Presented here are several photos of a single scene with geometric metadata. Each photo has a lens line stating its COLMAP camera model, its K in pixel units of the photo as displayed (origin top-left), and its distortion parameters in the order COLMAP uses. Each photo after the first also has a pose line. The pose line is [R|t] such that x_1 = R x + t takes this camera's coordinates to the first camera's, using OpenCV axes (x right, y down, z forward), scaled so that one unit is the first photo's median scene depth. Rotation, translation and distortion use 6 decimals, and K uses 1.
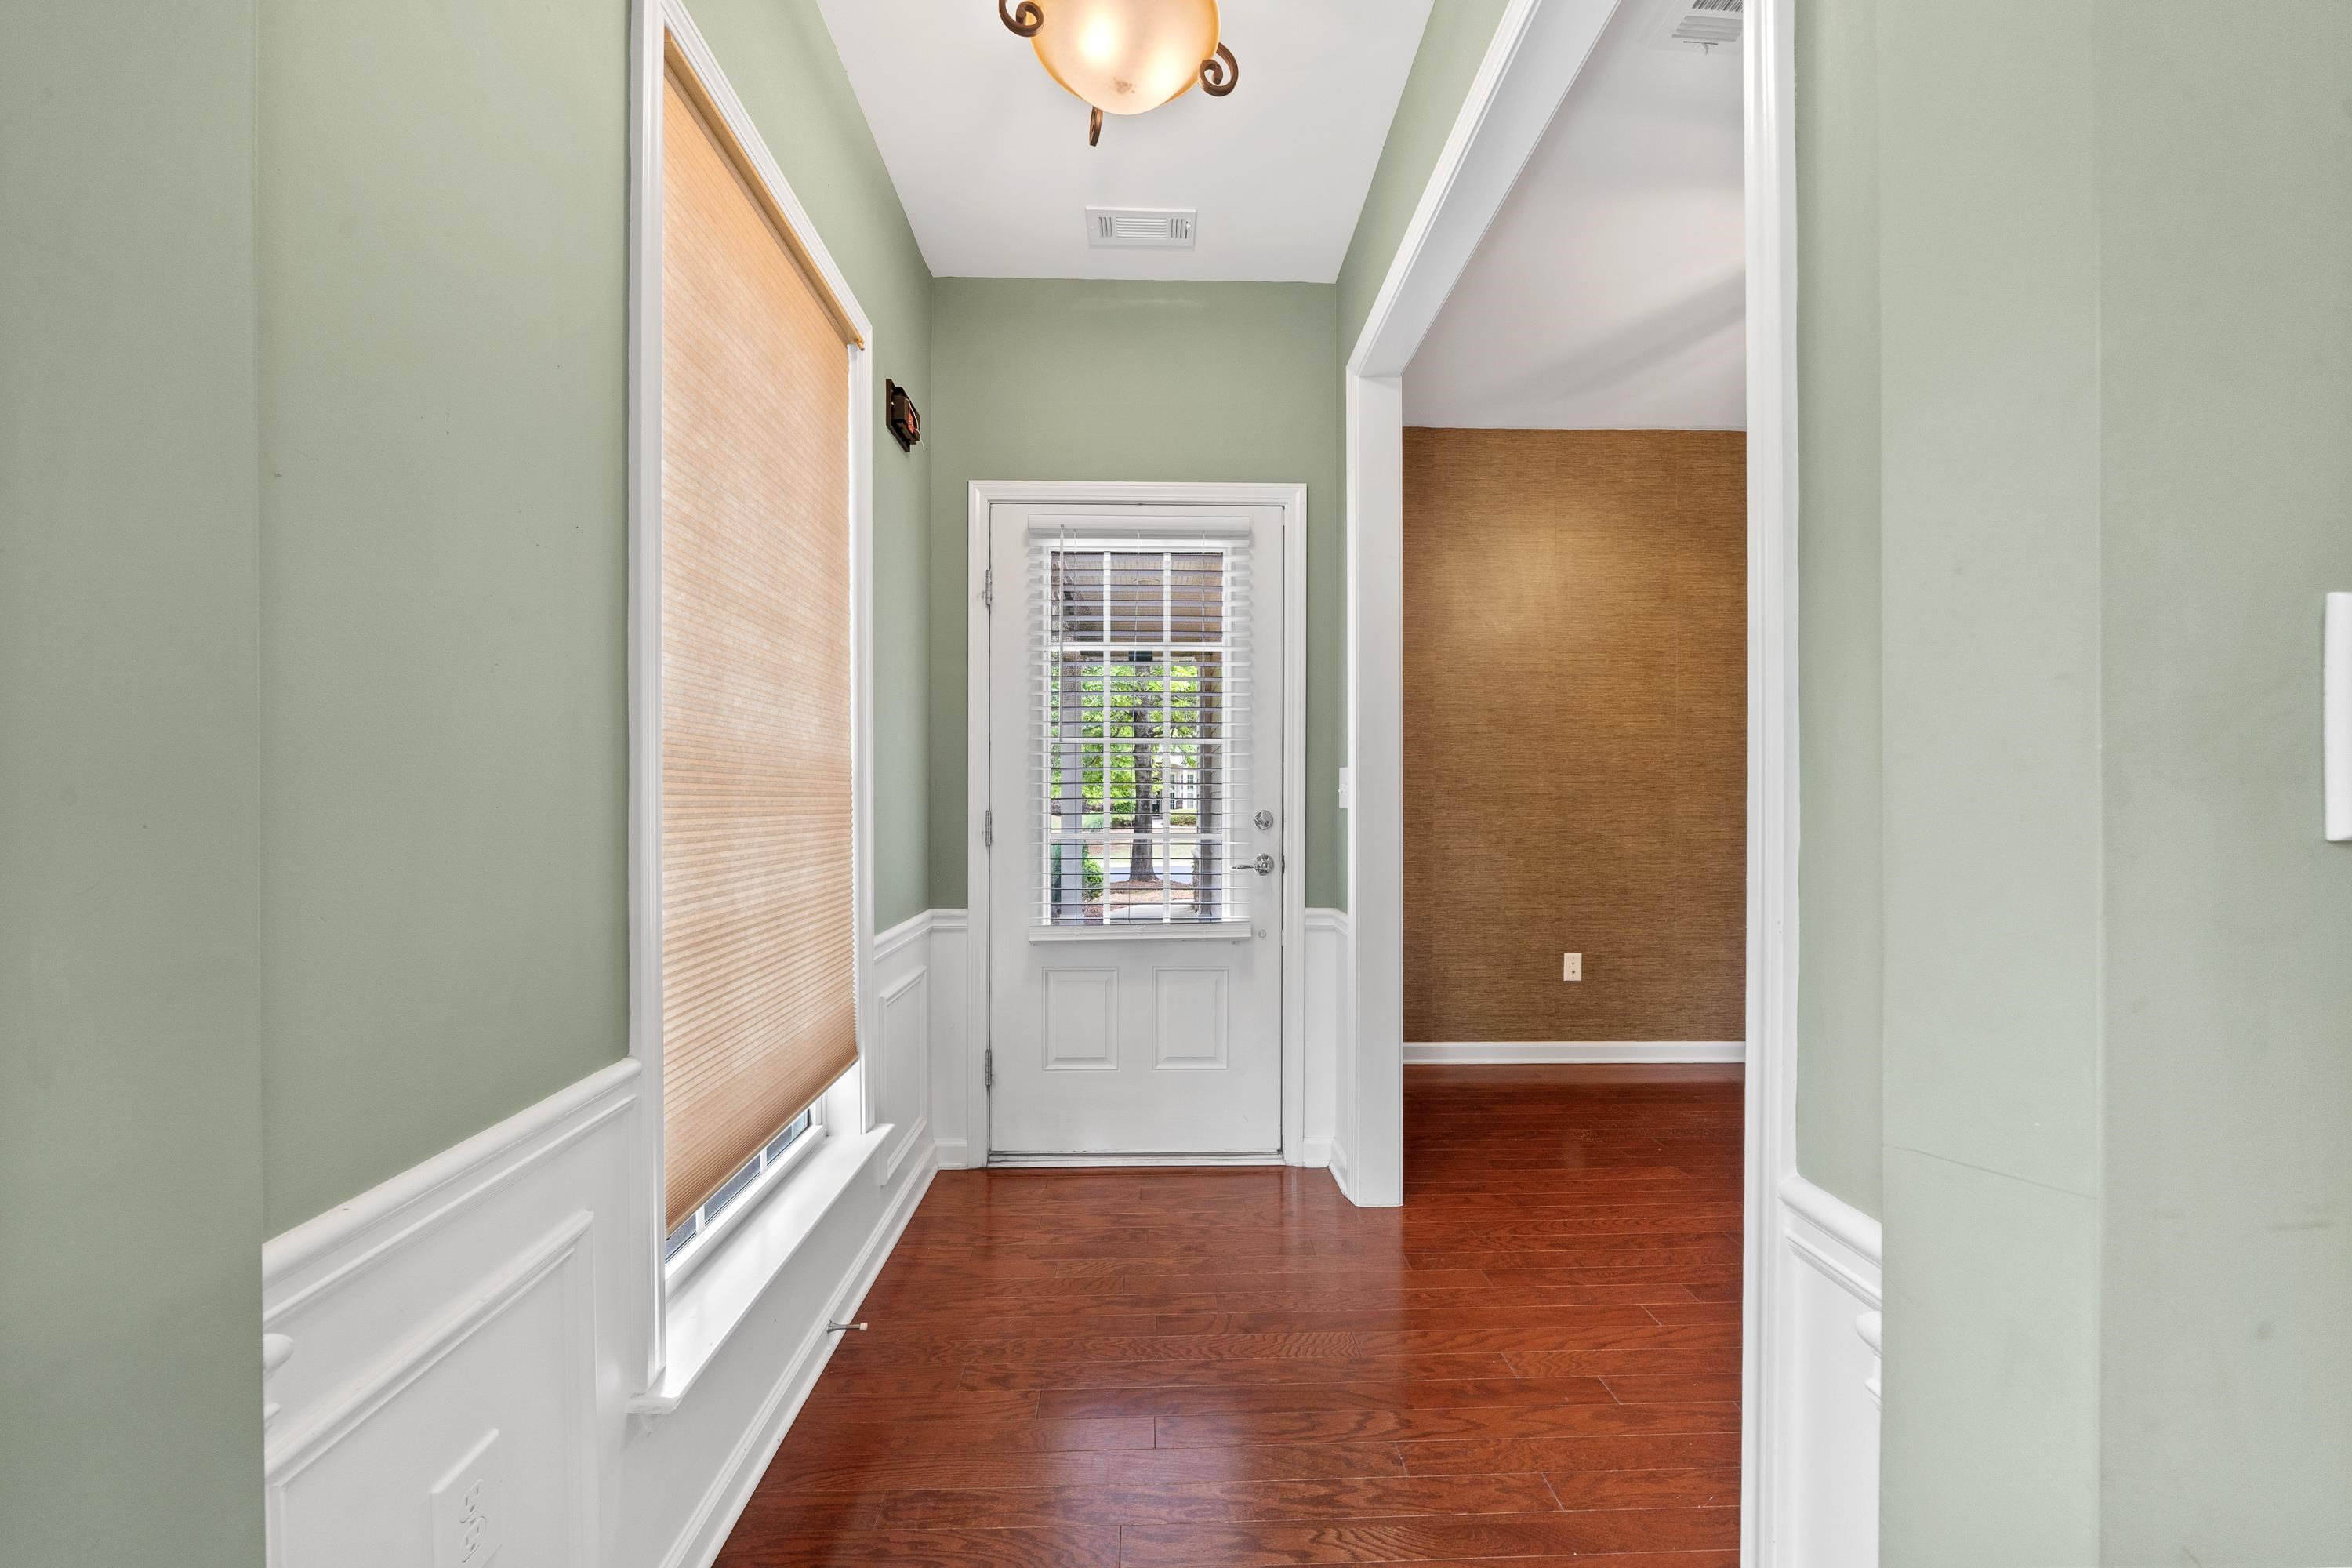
lens RADIAL K [[810.9, 0, 1176.3], [0, 810.9, 797.0], [0, 0, 1]] dist [-0.011285, 0.000916]
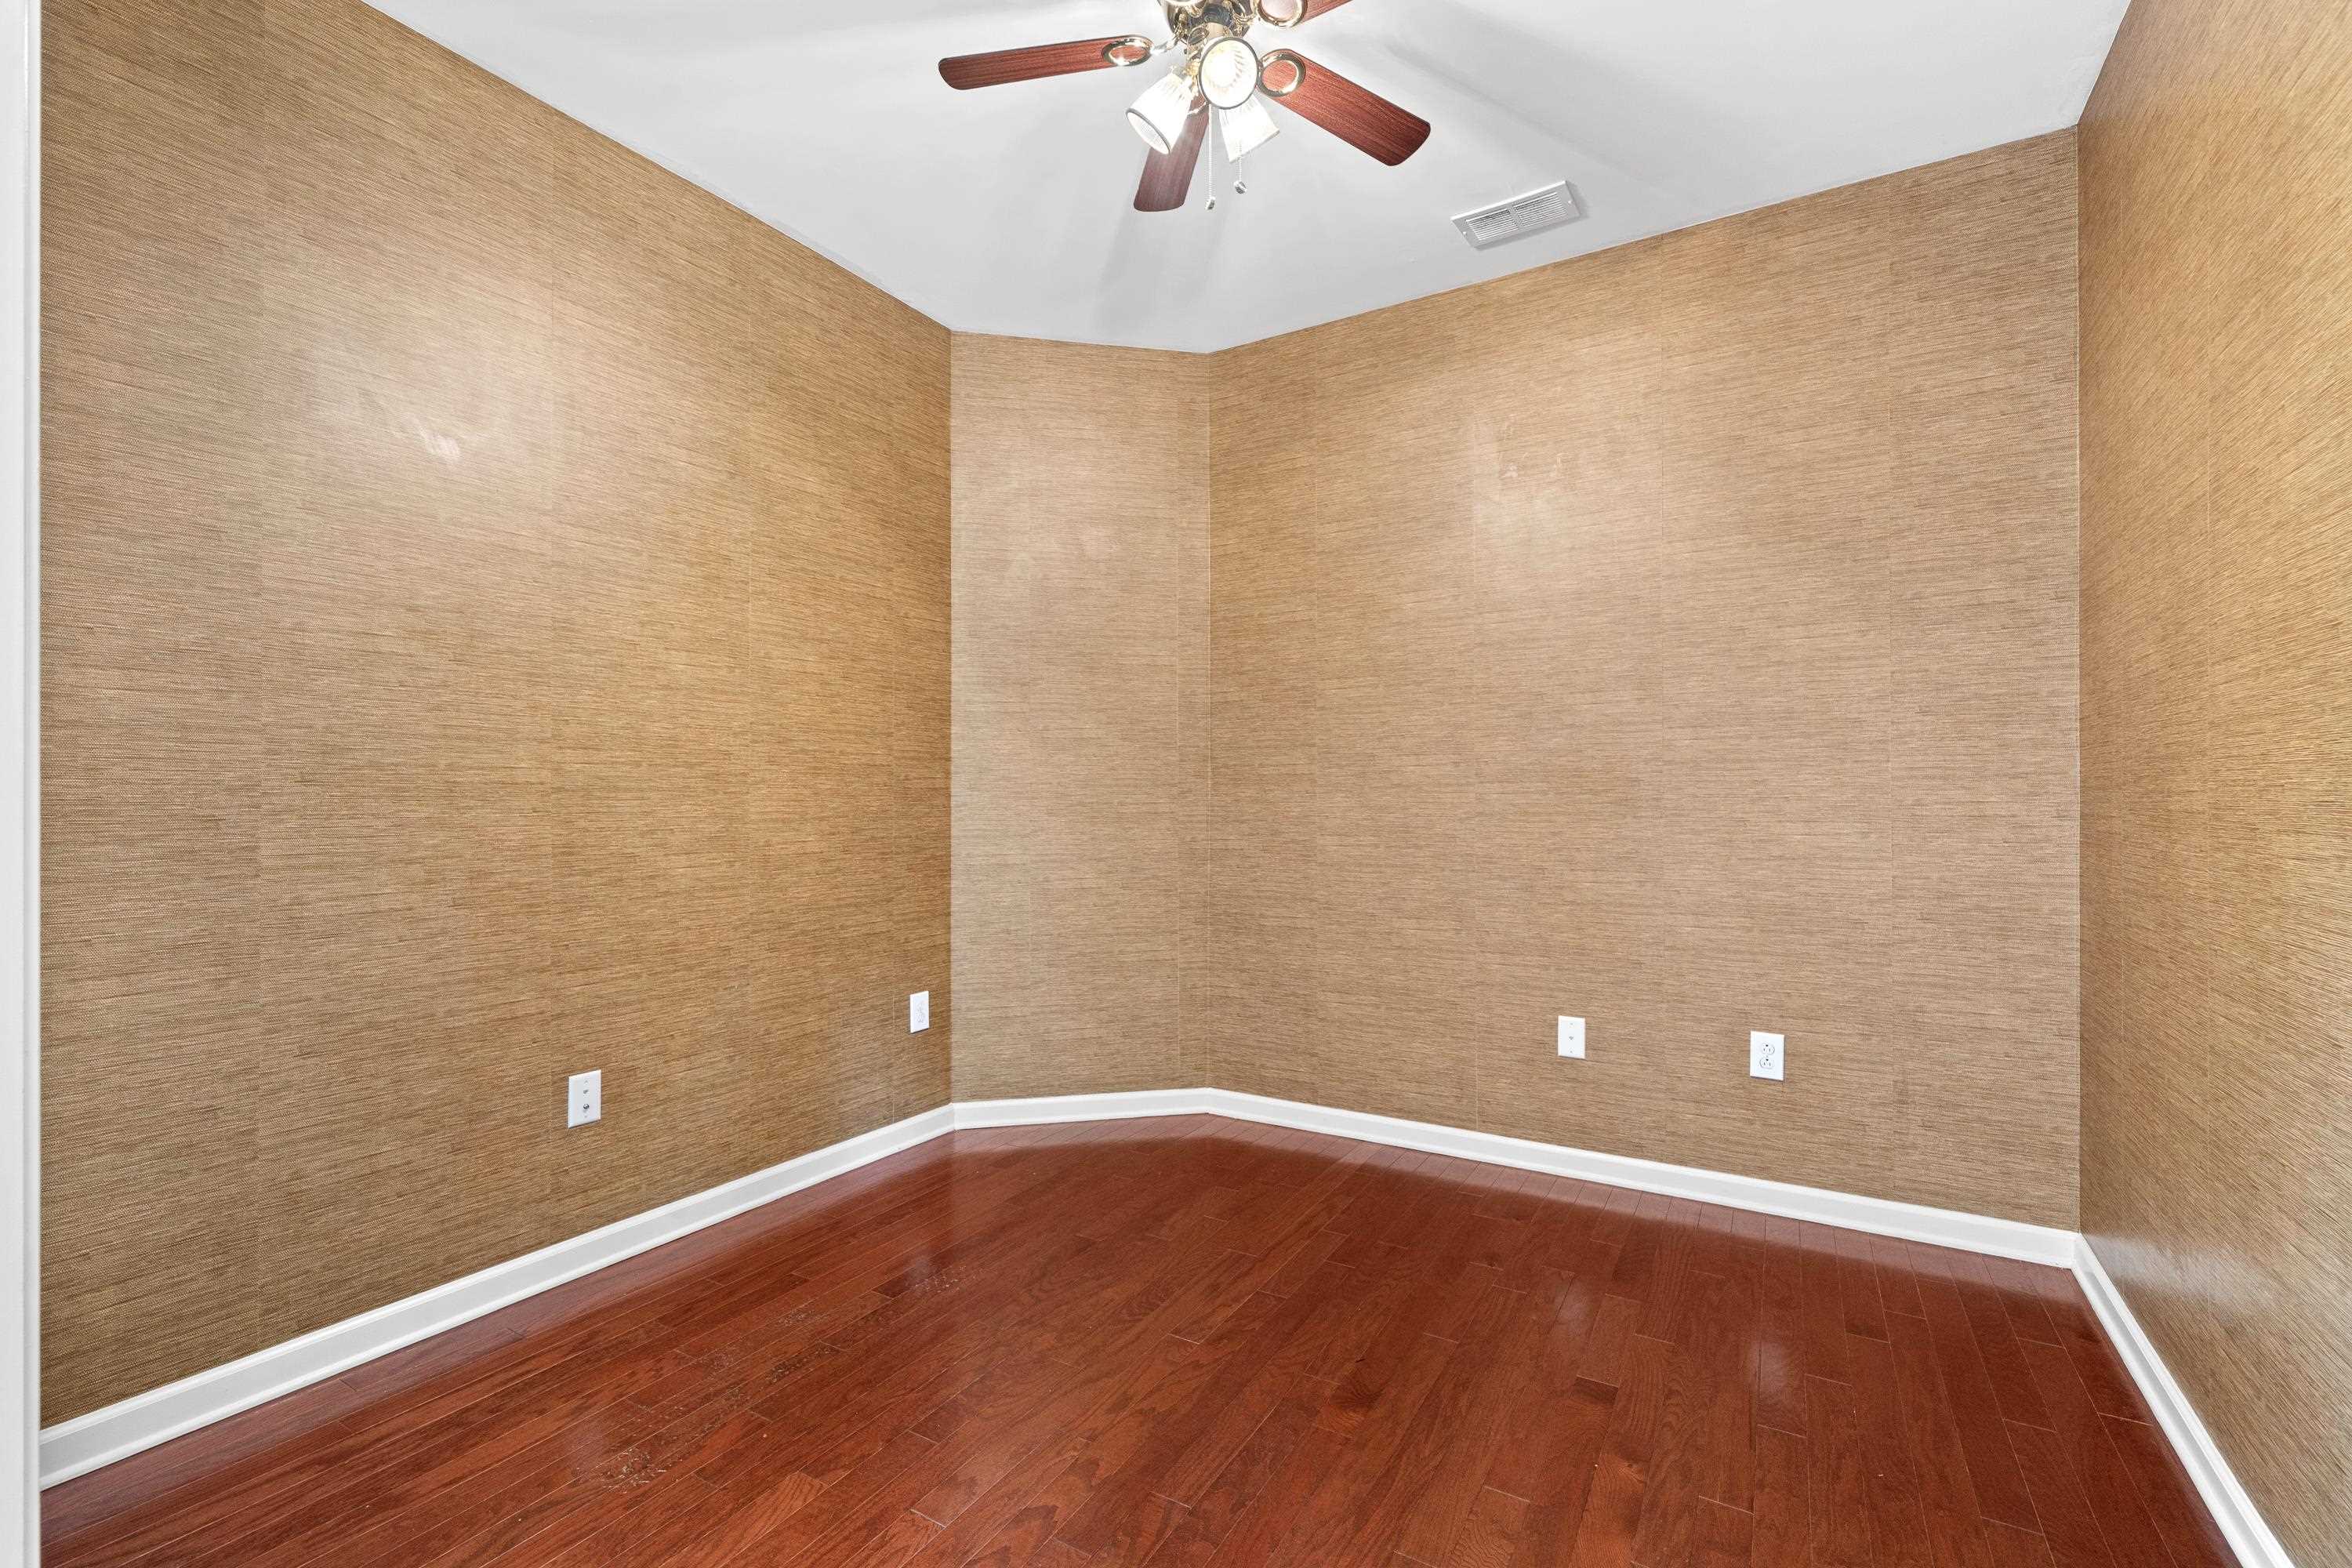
lens RADIAL K [[1079.6, 0, 1180.8], [0, 1079.6, 793.7], [0, 0, 1]] dist [0.002182, 0.000228]
pose [[0.556261, -0.000477, 0.831007, 0.103044], [-0.000187, 1.000000, 0.000700, 0.002395], [-0.831007, -0.000544, 0.556261, 0.249148]]
